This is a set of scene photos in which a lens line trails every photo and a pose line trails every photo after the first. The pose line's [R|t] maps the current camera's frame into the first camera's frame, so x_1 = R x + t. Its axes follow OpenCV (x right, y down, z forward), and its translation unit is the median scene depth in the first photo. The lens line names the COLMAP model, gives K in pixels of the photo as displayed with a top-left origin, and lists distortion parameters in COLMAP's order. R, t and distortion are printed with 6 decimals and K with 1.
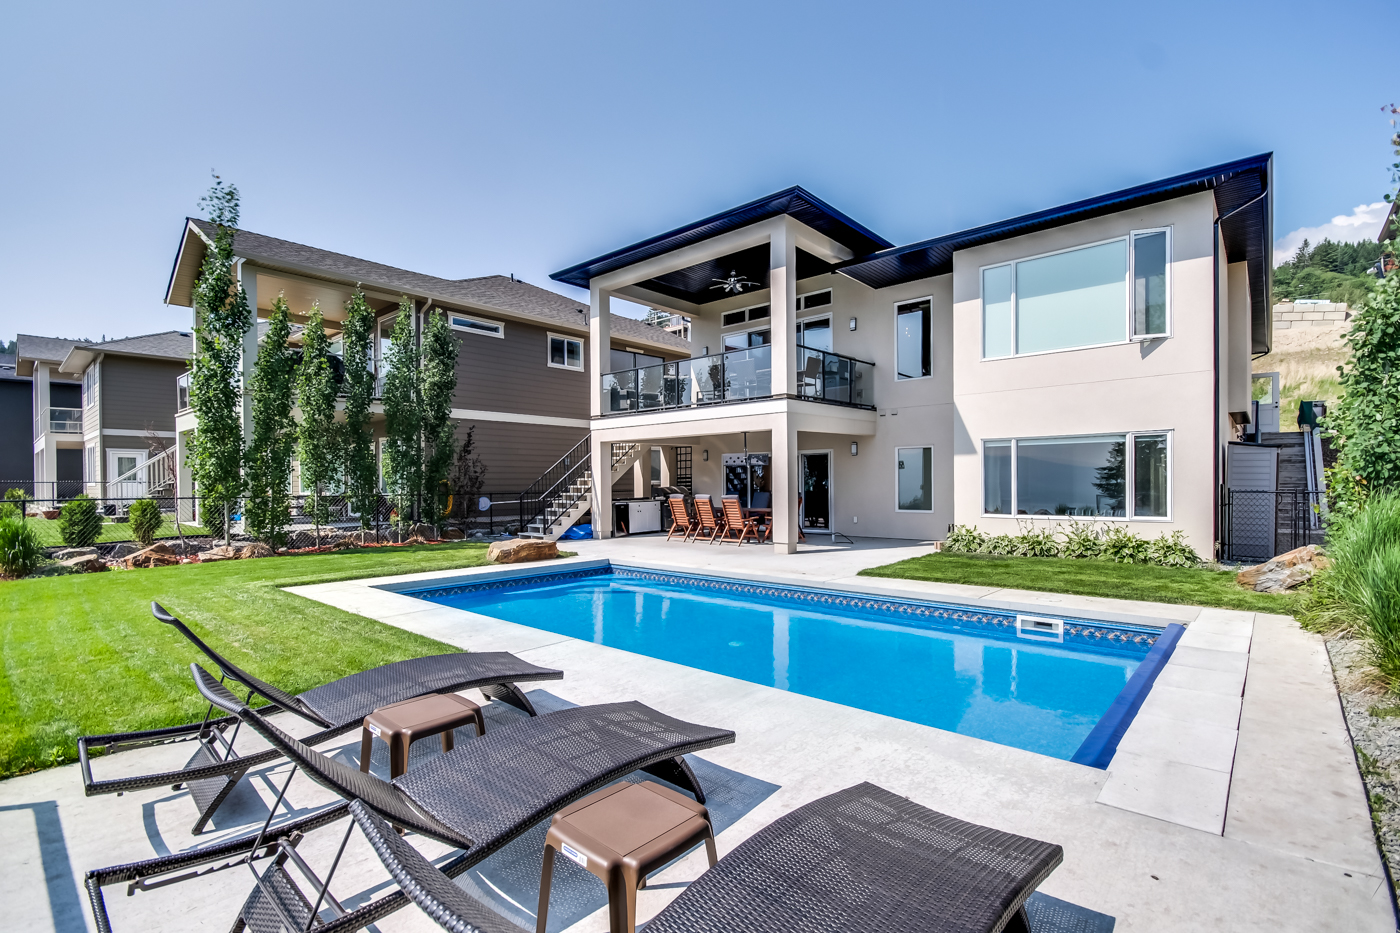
lens RADIAL K [[645.6, 0, 704.7], [0, 645.6, 471.6], [0, 0, 1]] dist [0.000603, -0.000463]
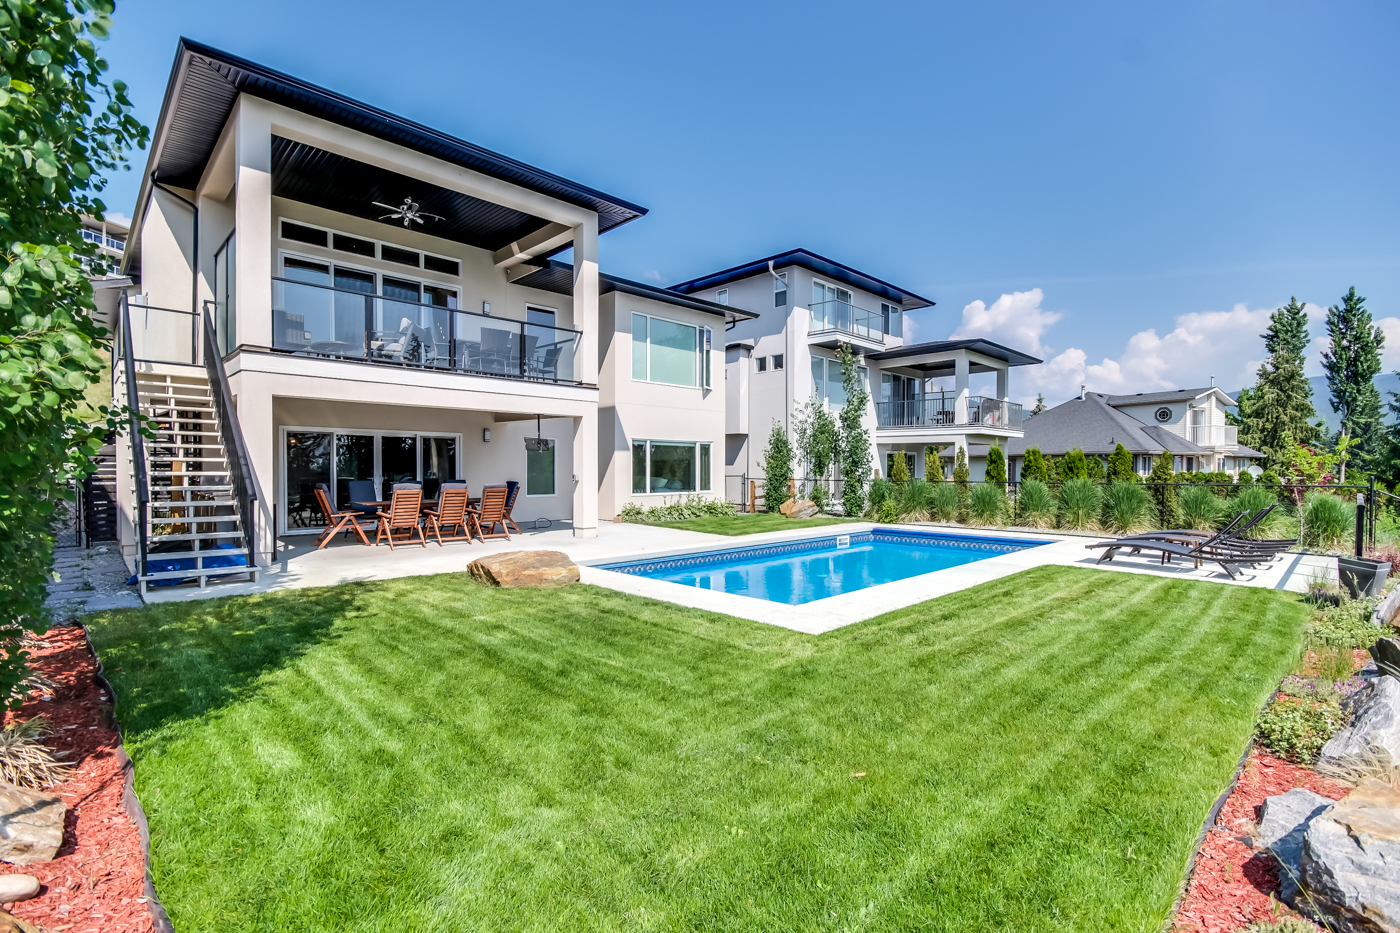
lens RADIAL K [[645.6, 0, 704.7], [0, 645.6, 471.6], [0, 0, 1]] dist [0.000603, -0.000463]
pose [[0.071525, 0.002725, 0.997435, -0.898519], [-0.023349, 0.999727, -0.001057, 0.016996], [-0.997165, -0.023214, 0.071570, 0.735272]]
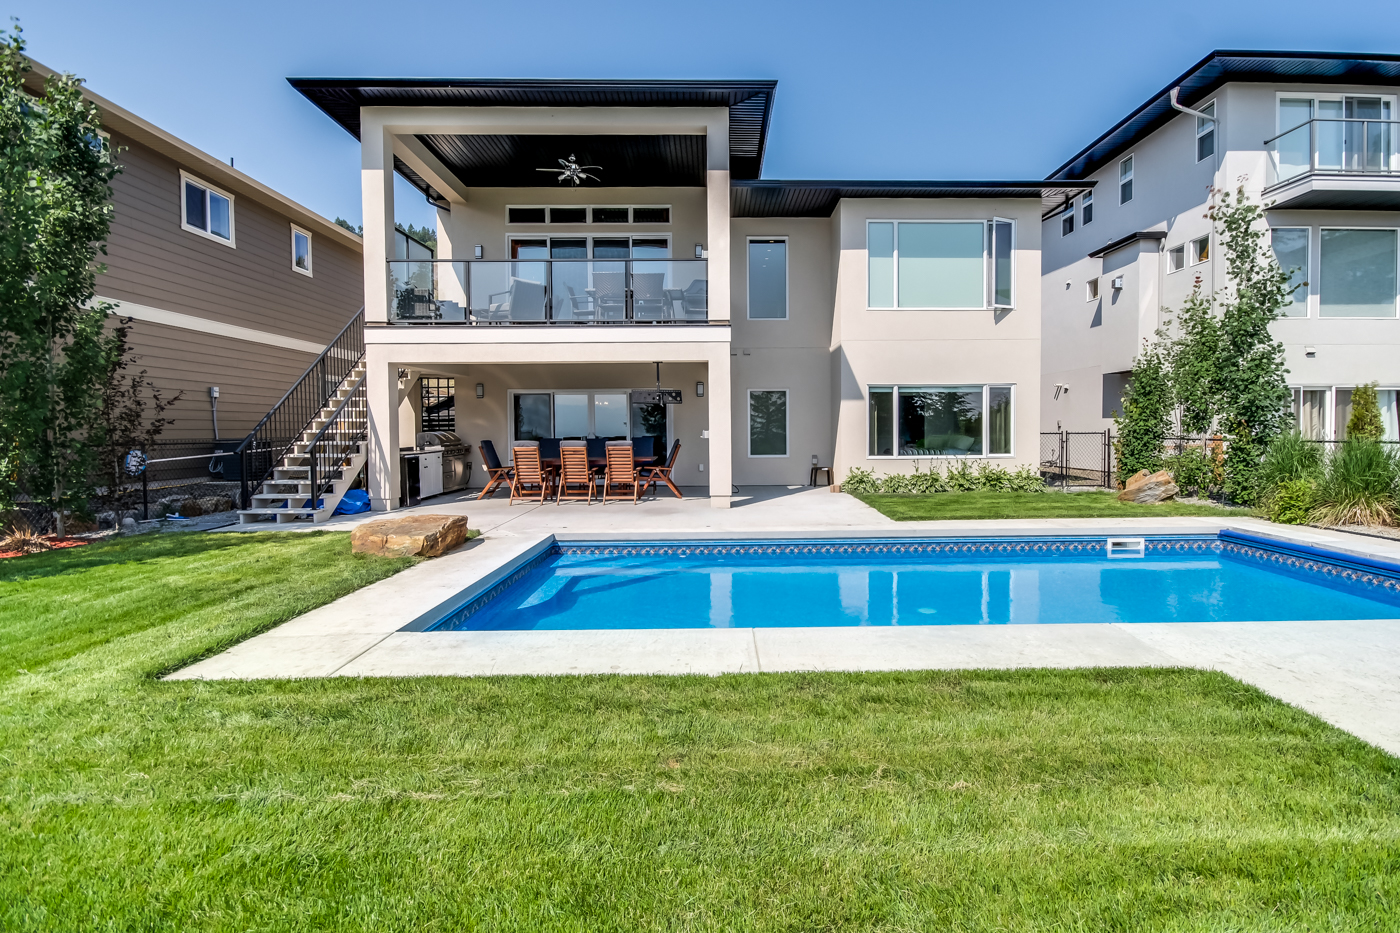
lens RADIAL K [[681.5, 0, 727.0], [0, 681.5, 439.1], [0, 0, 1]] dist [-0.005793, -0.000772]
pose [[0.741970, -0.007224, 0.670394, -0.473091], [-0.011630, 0.999653, 0.023644, 0.014603], [-0.670332, -0.025340, 0.741628, 0.324825]]
